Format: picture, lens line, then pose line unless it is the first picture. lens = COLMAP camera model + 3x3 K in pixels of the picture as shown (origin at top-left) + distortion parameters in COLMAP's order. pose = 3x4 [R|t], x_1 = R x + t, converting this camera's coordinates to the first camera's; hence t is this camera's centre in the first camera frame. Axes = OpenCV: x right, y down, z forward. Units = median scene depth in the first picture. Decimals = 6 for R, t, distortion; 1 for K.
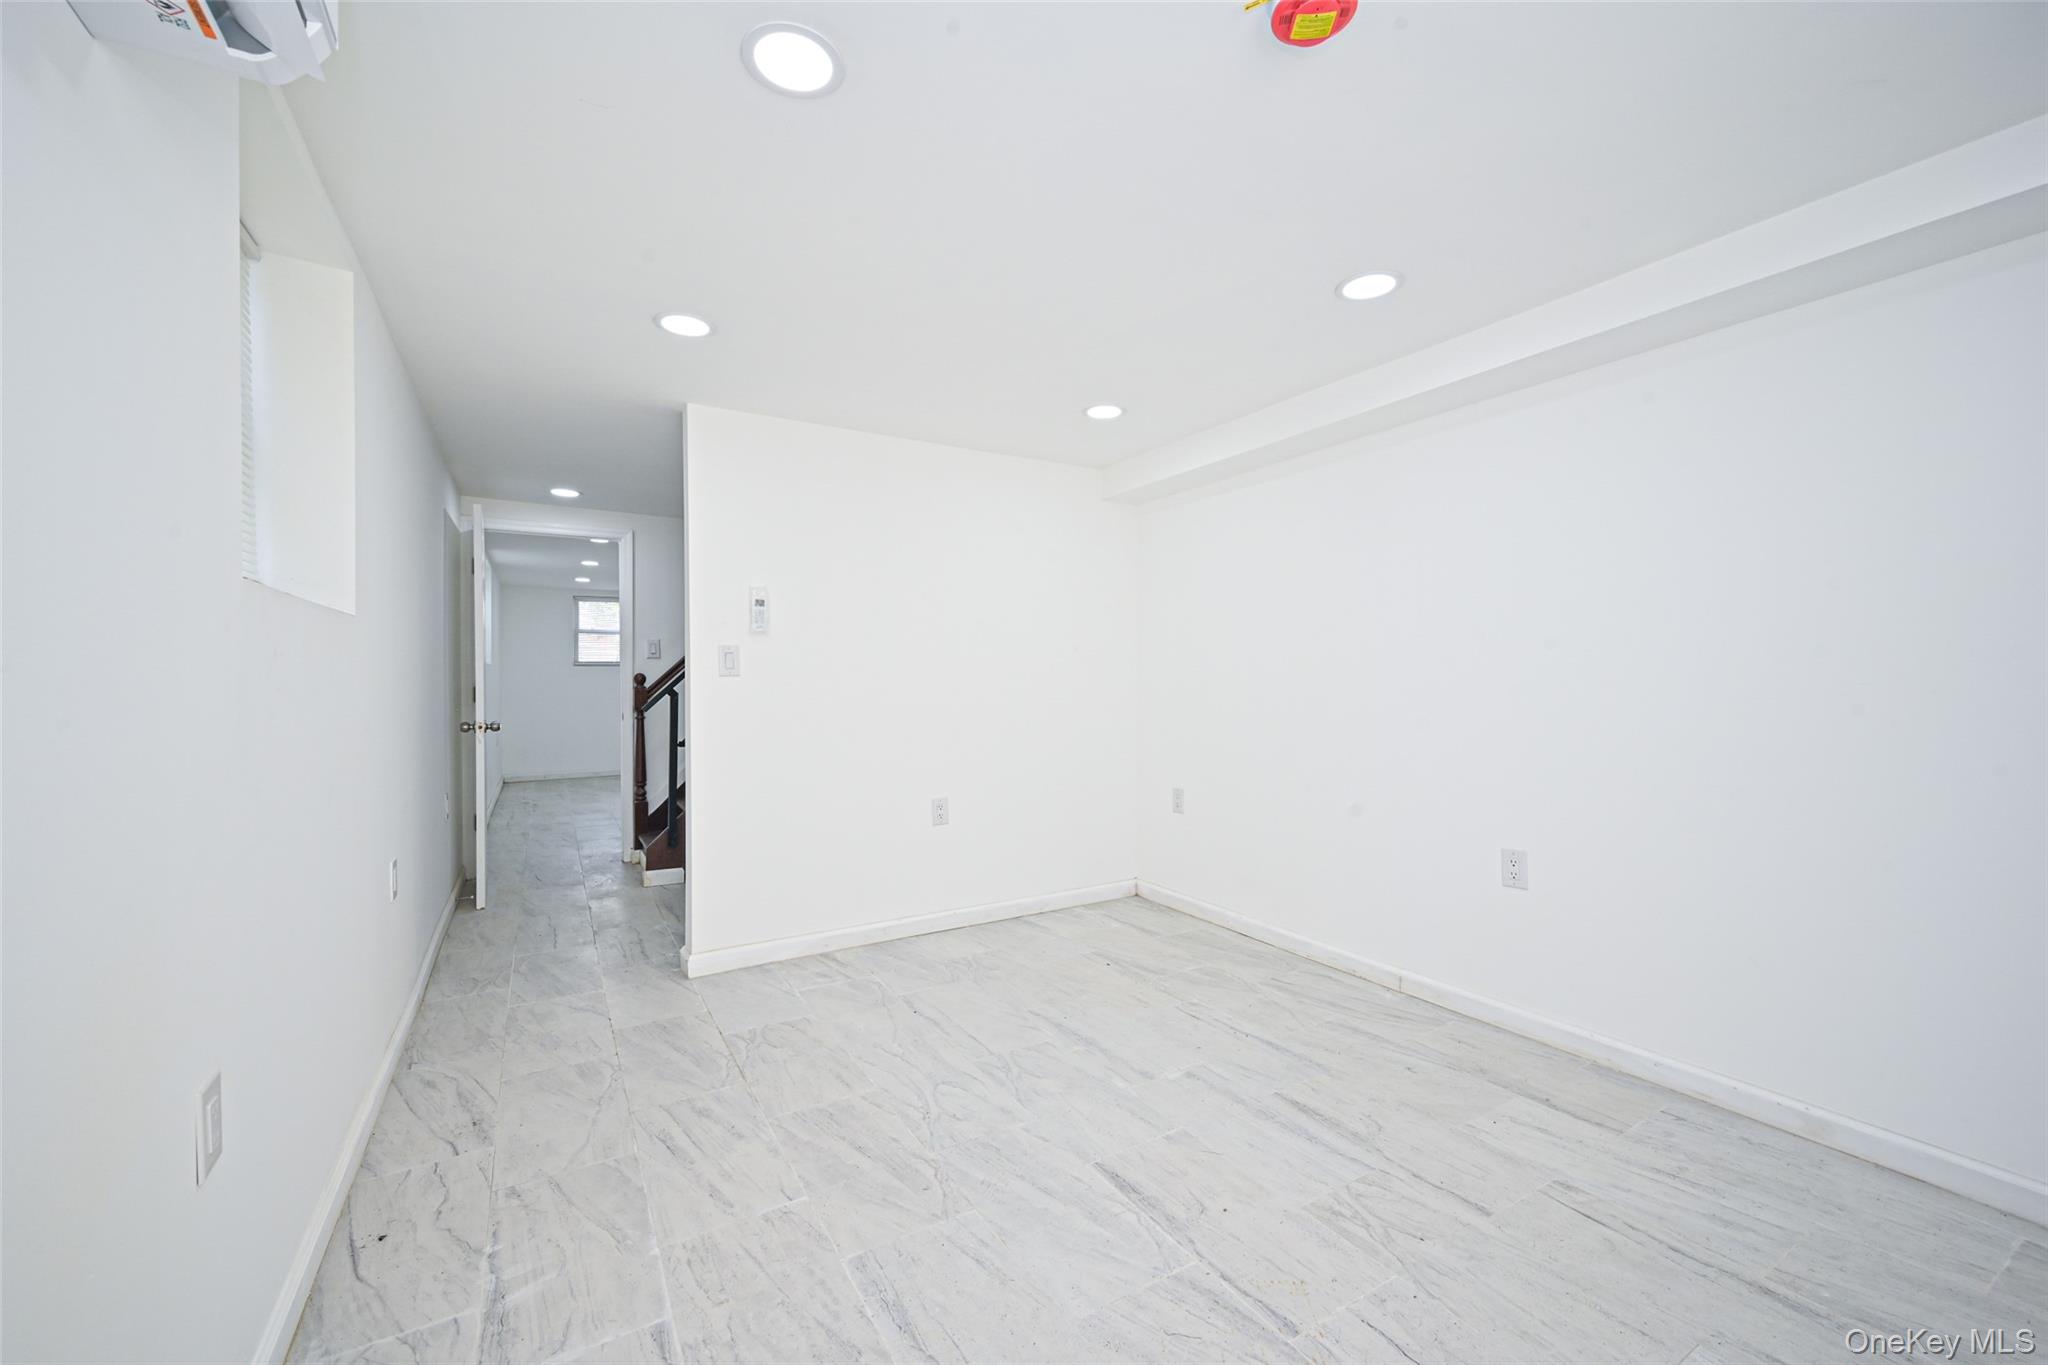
lens RADIAL K [[809.6, 0, 1024.2], [0, 809.6, 680.5], [0, 0, 1]] dist [-0.000125, 0.000296]
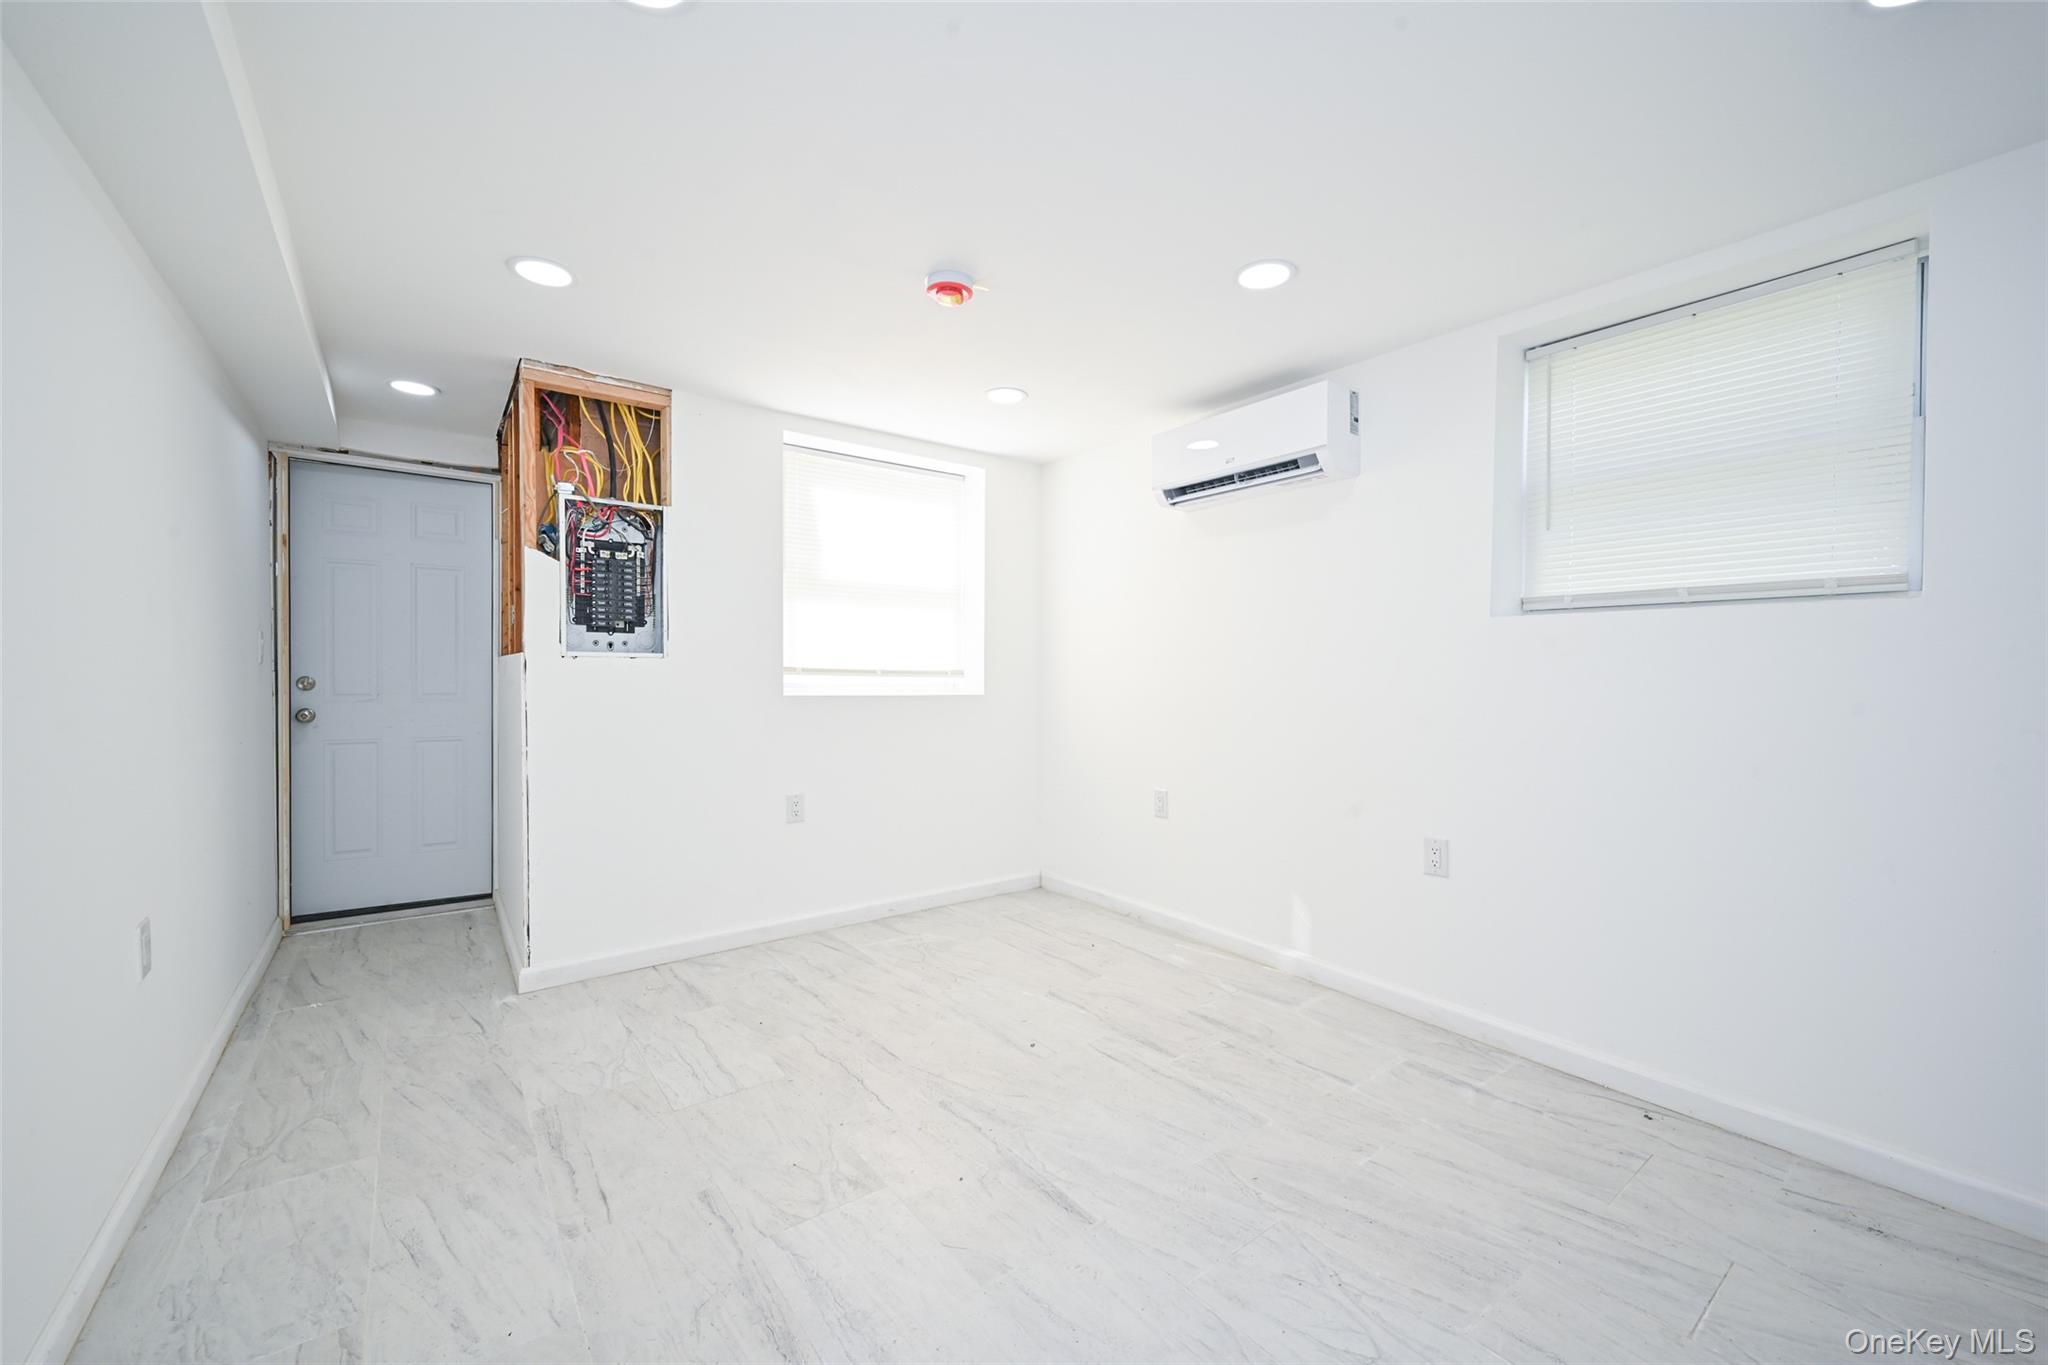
lens RADIAL K [[809.6, 0, 1024.3], [0, 809.6, 678.5], [0, 0, 1]] dist [-0.000125, 0.000296]
pose [[-0.994326, 0.000919, -0.106372, 0.269970], [-0.000871, 0.999859, 0.016782, -0.004860], [0.106372, 0.016780, -0.994185, 1.975184]]
